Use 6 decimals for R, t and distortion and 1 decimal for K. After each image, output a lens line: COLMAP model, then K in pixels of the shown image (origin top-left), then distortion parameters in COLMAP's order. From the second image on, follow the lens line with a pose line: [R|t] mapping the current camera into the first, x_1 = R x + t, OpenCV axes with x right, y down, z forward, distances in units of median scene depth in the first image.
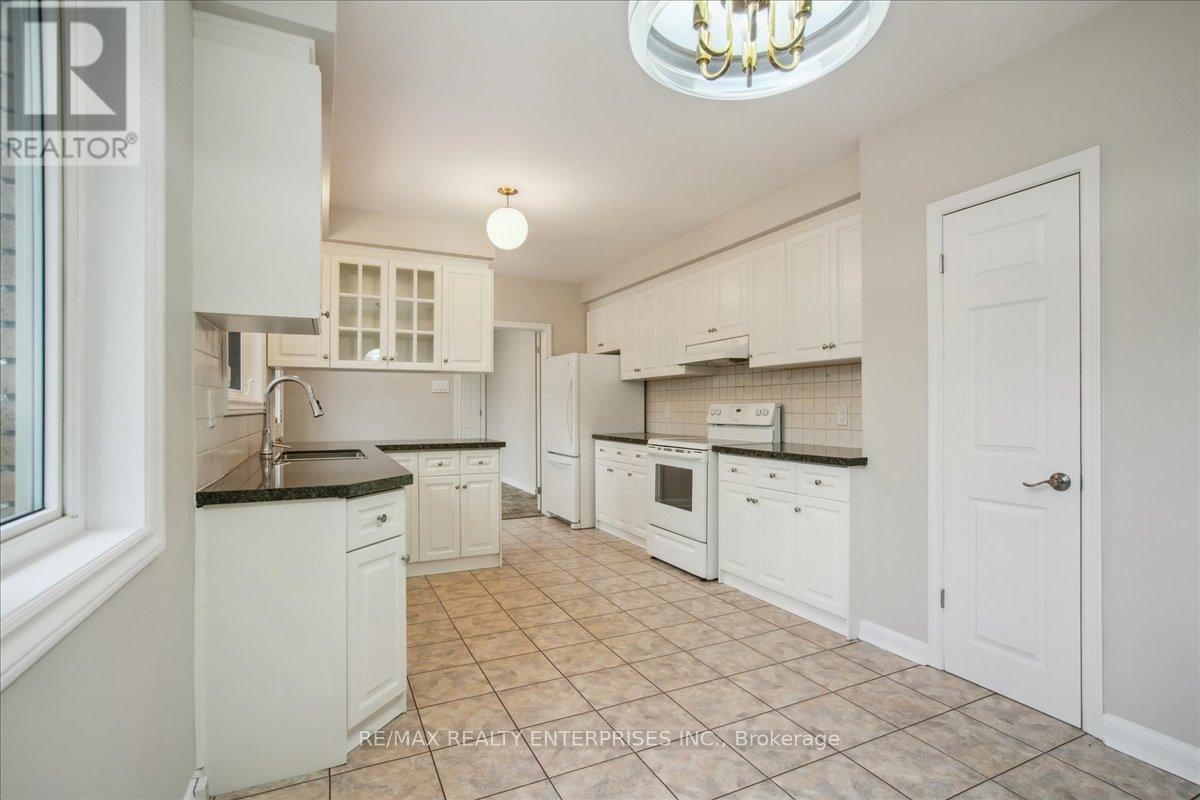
lens RADIAL K [[573.5, 0, 606.4], [0, 573.5, 408.6], [0, 0, 1]] dist [-0.044612, 0.029564]
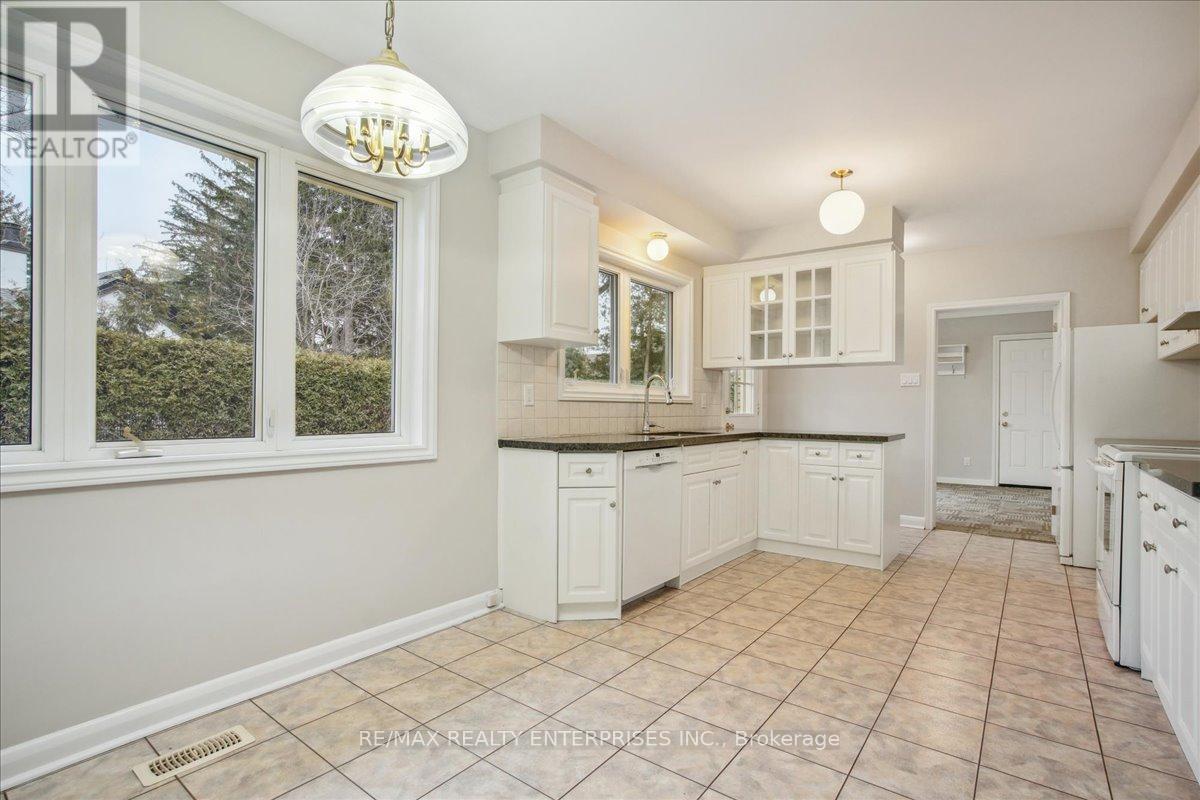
lens RADIAL K [[573.5, 0, 606.4], [0, 573.5, 408.6], [0, 0, 1]] dist [-0.044612, 0.029564]
pose [[0.454642, 0.007402, -0.890644, 0.480119], [-0.009487, 0.999949, 0.003467, 0.016267], [0.890624, 0.006874, 0.454689, 0.199437]]
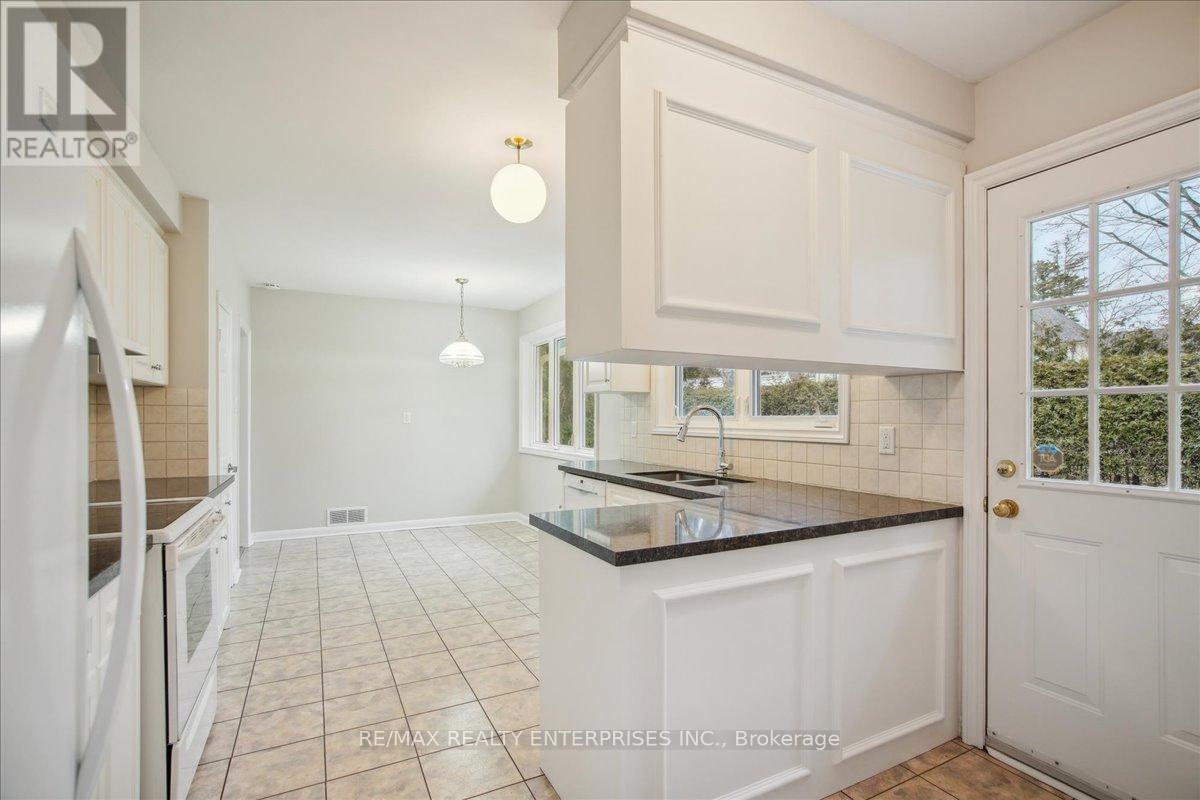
lens RADIAL K [[573.5, 0, 606.4], [0, 573.5, 408.6], [0, 0, 1]] dist [-0.044612, 0.029564]
pose [[-0.999637, 0.000341, -0.026926, -0.252826], [0.000659, 0.999930, -0.011783, -0.029905], [0.026920, -0.011796, -0.999568, 1.663781]]
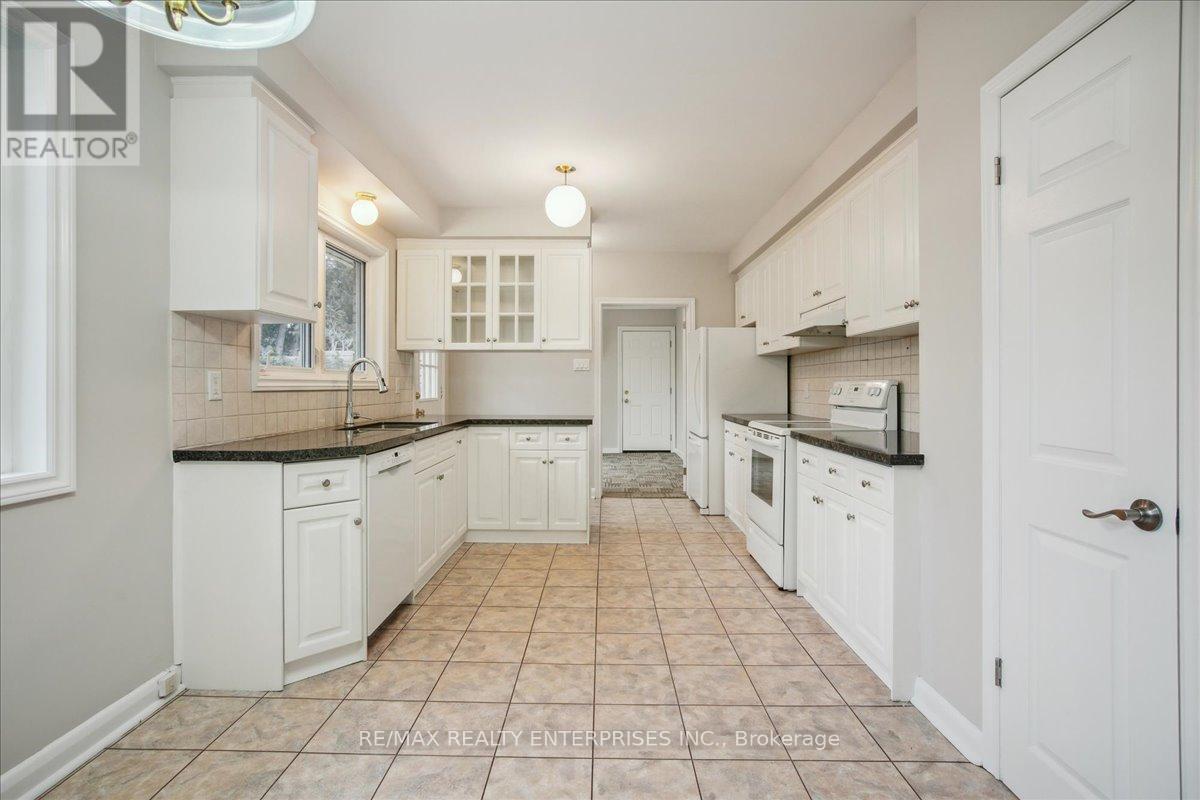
lens RADIAL K [[573.5, 0, 593.4], [0, 573.5, 384.6], [0, 0, 1]] dist [-0.043752, 0.027620]
pose [[0.890667, 0.001334, -0.454655, 0.309919], [-0.002370, 0.999996, -0.001710, -0.000864], [0.454651, 0.002601, 0.890666, 0.124031]]
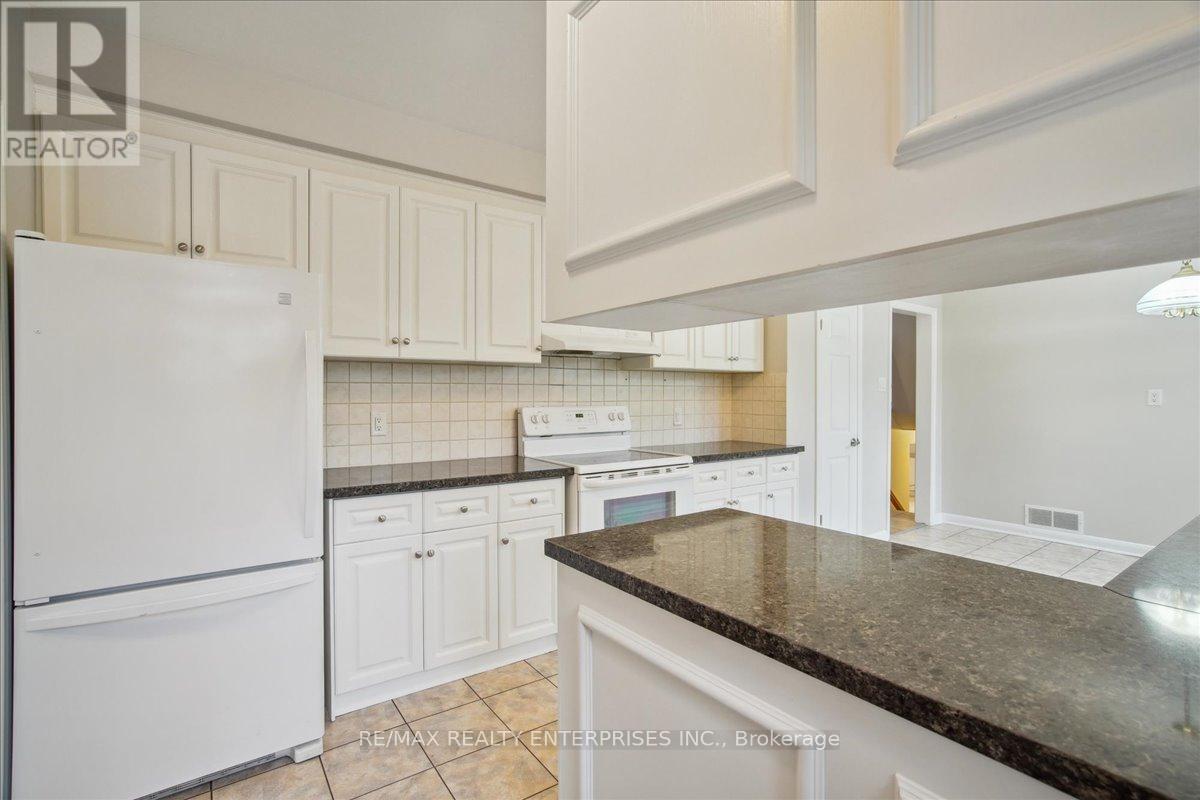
lens RADIAL K [[573.5, 0, 606.4], [0, 573.5, 408.6], [0, 0, 1]] dist [-0.044612, 0.029564]
pose [[-0.161064, -0.023810, 0.986657, -0.647672], [-0.000534, 0.999711, 0.024038, -0.029331], [-0.986944, 0.003345, -0.161030, 1.281670]]
